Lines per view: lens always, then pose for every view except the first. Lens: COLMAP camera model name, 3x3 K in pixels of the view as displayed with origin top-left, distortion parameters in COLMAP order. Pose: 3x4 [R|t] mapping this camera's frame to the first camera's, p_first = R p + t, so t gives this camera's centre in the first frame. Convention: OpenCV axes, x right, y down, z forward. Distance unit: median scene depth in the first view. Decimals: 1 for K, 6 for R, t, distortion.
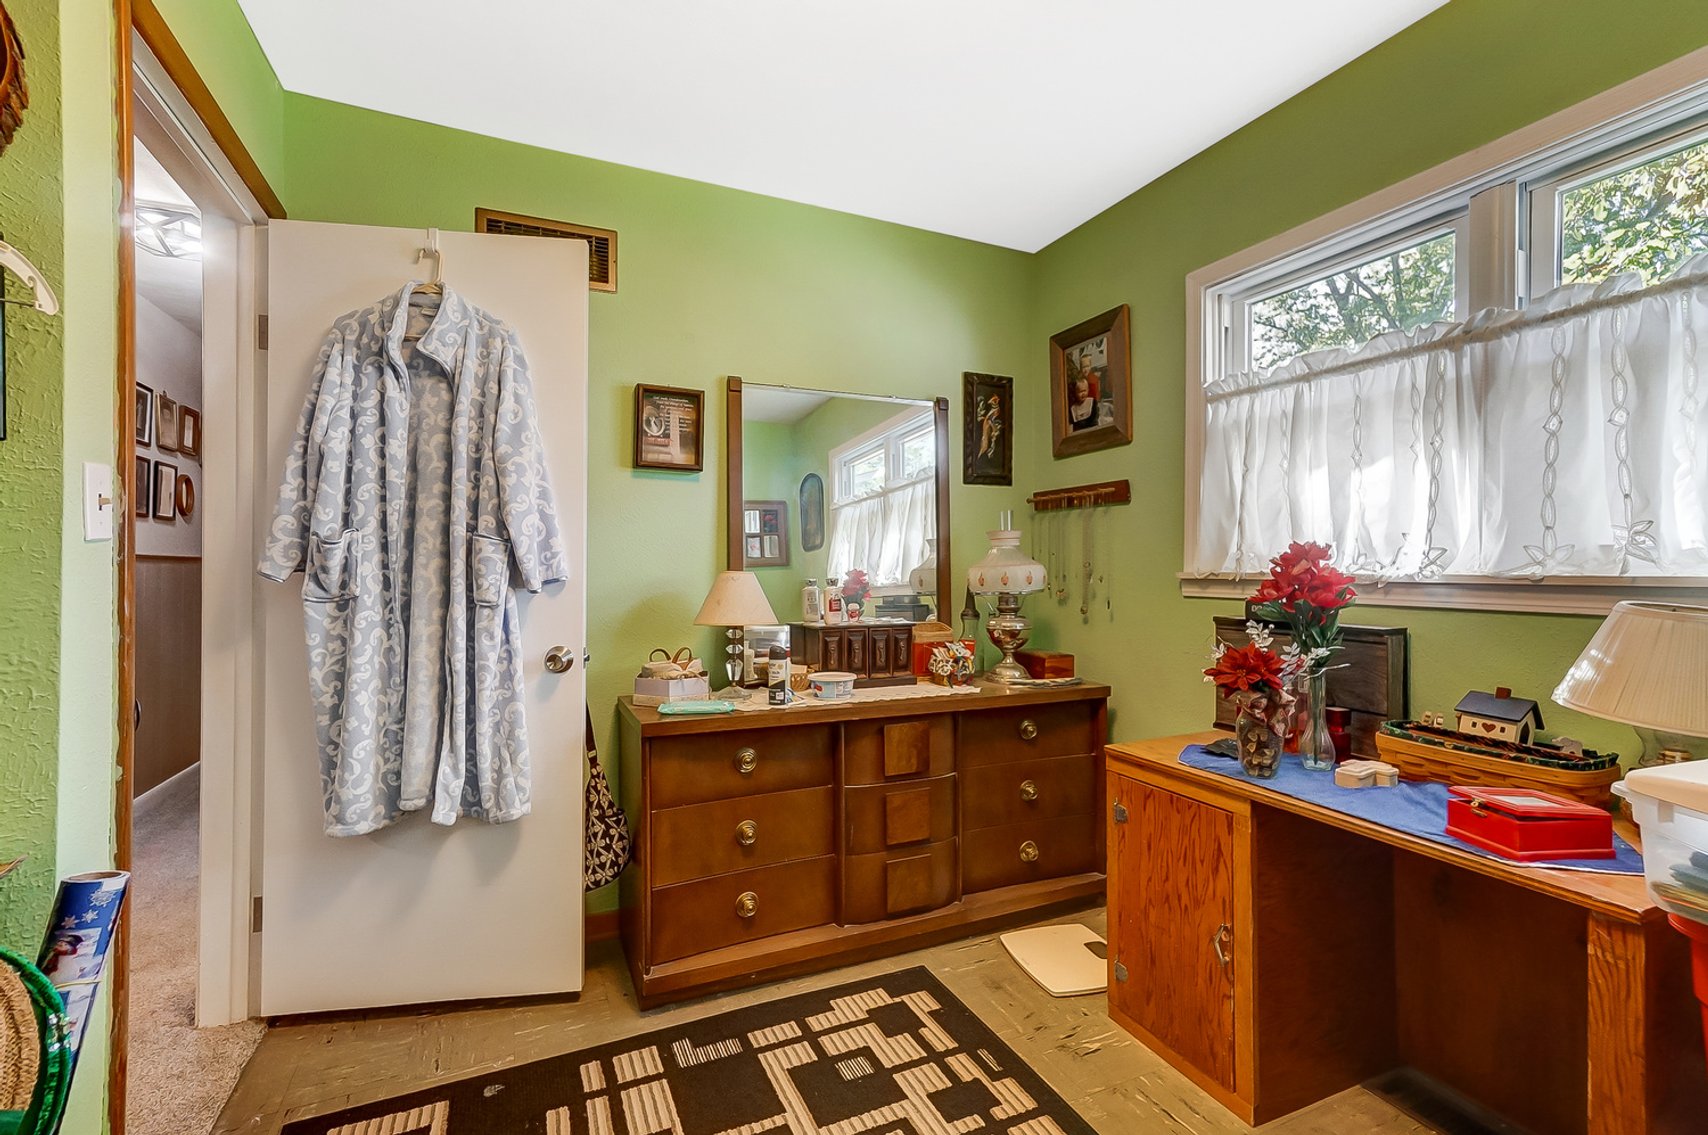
lens RADIAL K [[739.3, 0, 848.7], [0, 739.3, 567.1], [0, 0, 1]] dist [-0.015449, 0.013252]
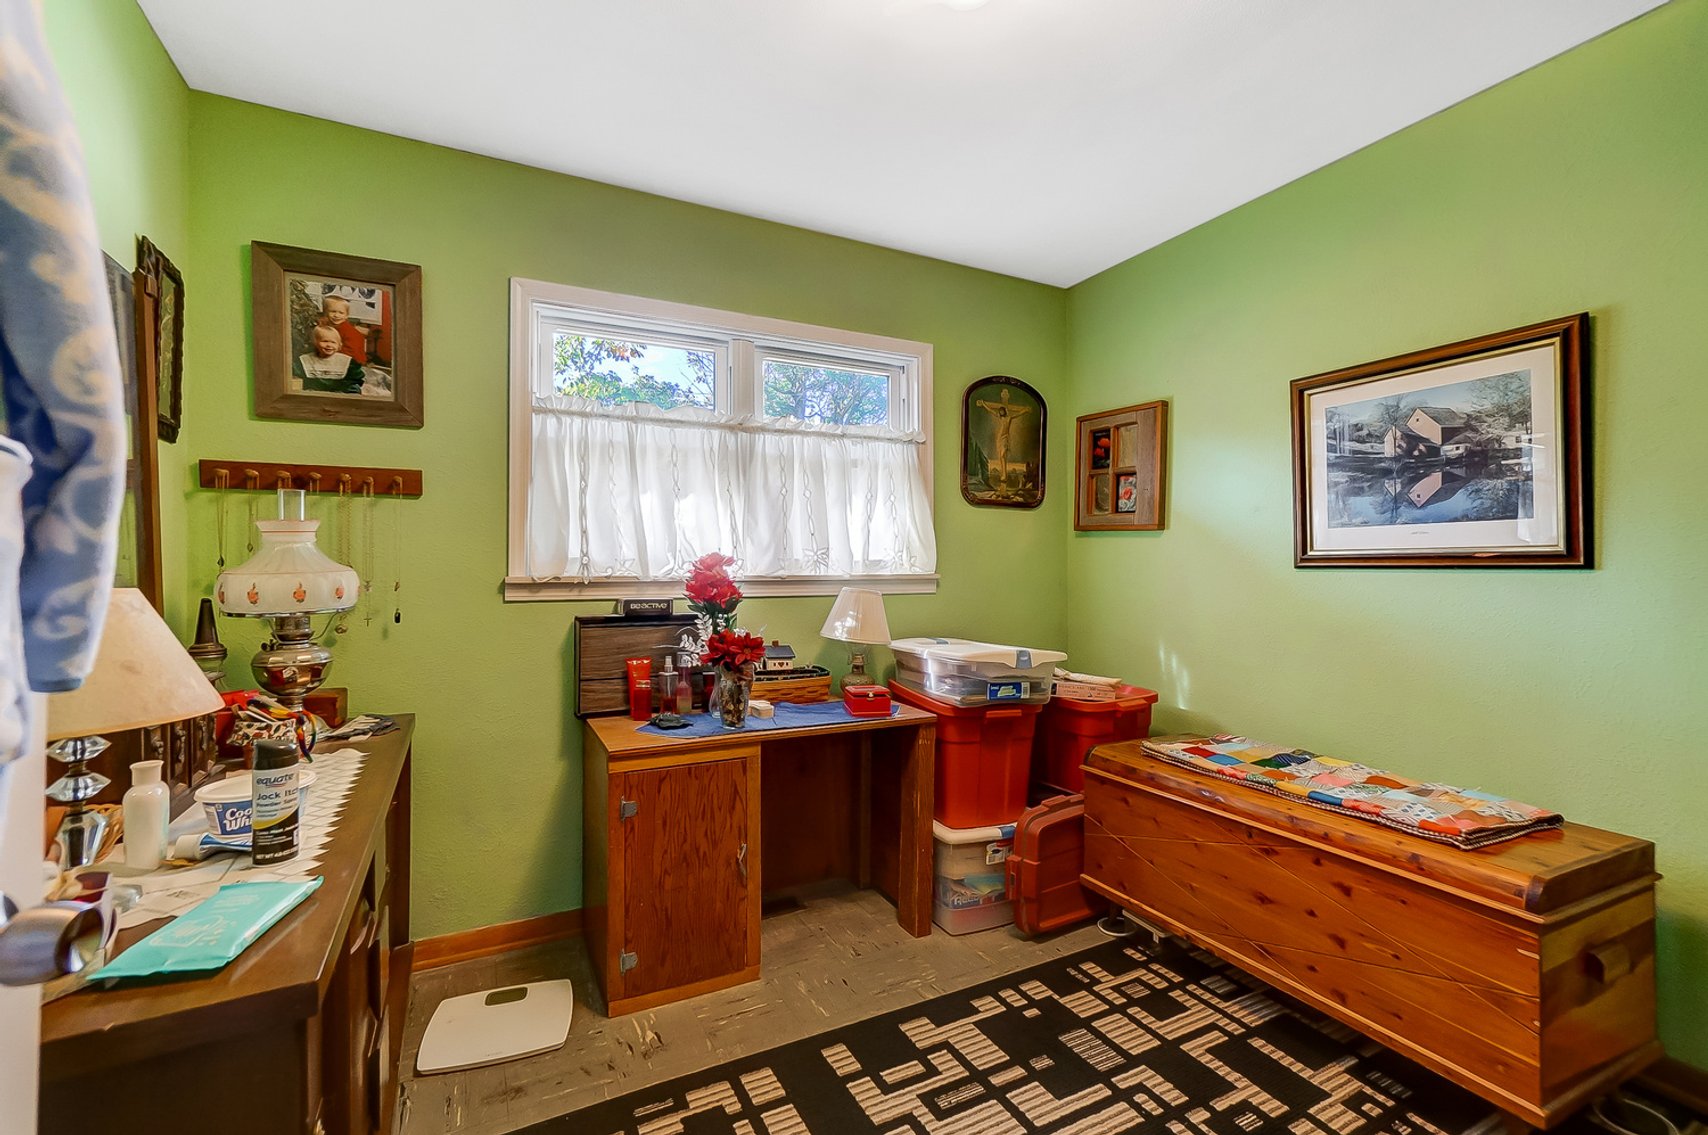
lens RADIAL K [[739.3, 0, 846.8], [0, 739.3, 565.5], [0, 0, 1]] dist [-0.015449, 0.013252]
pose [[-0.036962, -0.001169, 0.999316, -0.548369], [0.001210, 0.999999, 0.001215, -0.009041], [-0.999316, 0.001254, -0.036960, 0.585672]]
